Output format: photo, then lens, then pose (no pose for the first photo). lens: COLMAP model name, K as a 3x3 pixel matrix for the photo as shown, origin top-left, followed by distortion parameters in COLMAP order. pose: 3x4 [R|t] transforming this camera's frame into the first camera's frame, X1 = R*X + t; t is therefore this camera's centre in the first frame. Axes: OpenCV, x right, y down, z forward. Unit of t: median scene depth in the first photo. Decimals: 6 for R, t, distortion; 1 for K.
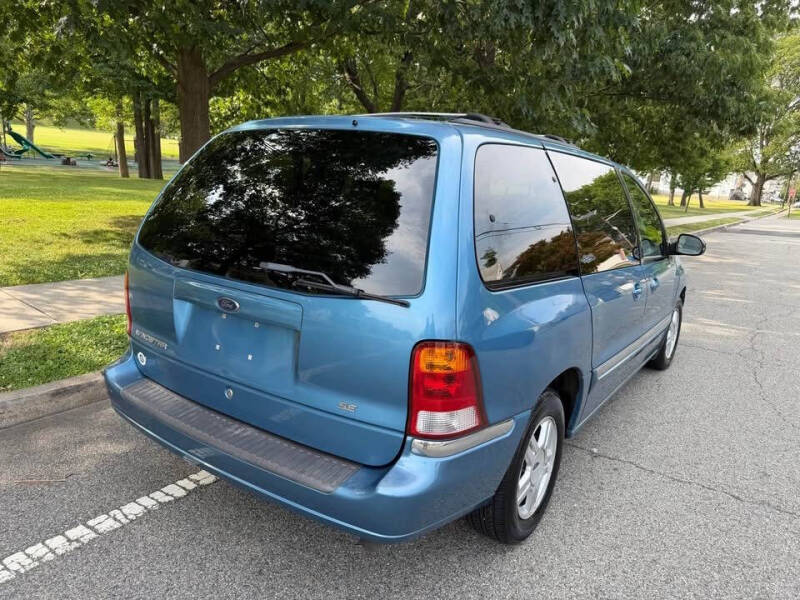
lens RADIAL K [[589.1, 0, 400.0], [0, 589.1, 300.0], [0, 0, 1]] dist [-0.013416, -0.002542]
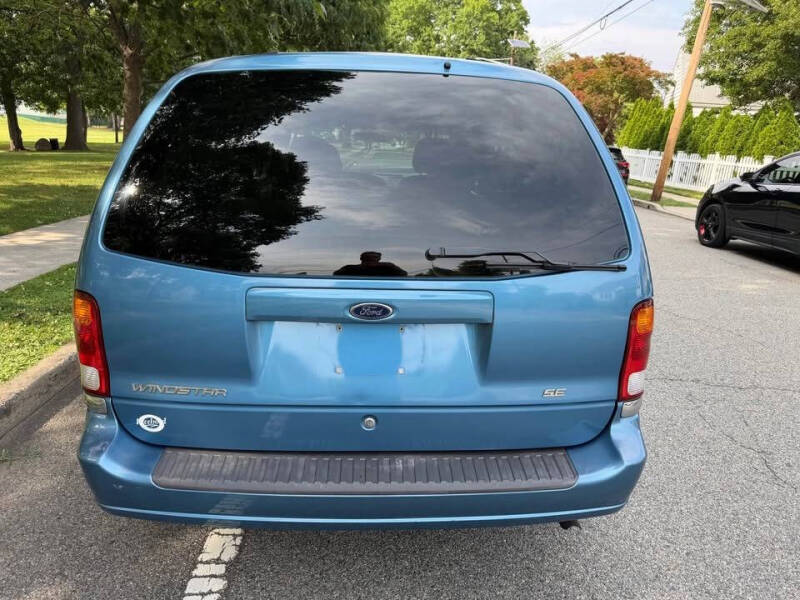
lens RADIAL K [[554.1, 0, 400.0], [0, 554.1, 300.0], [0, 0, 1]] dist [-0.020937, -0.000563]
pose [[0.762836, -0.174482, 0.622605, -0.545378], [0.123098, 0.984481, 0.125073, -0.070681], [-0.634766, -0.018769, 0.772477, 0.329020]]
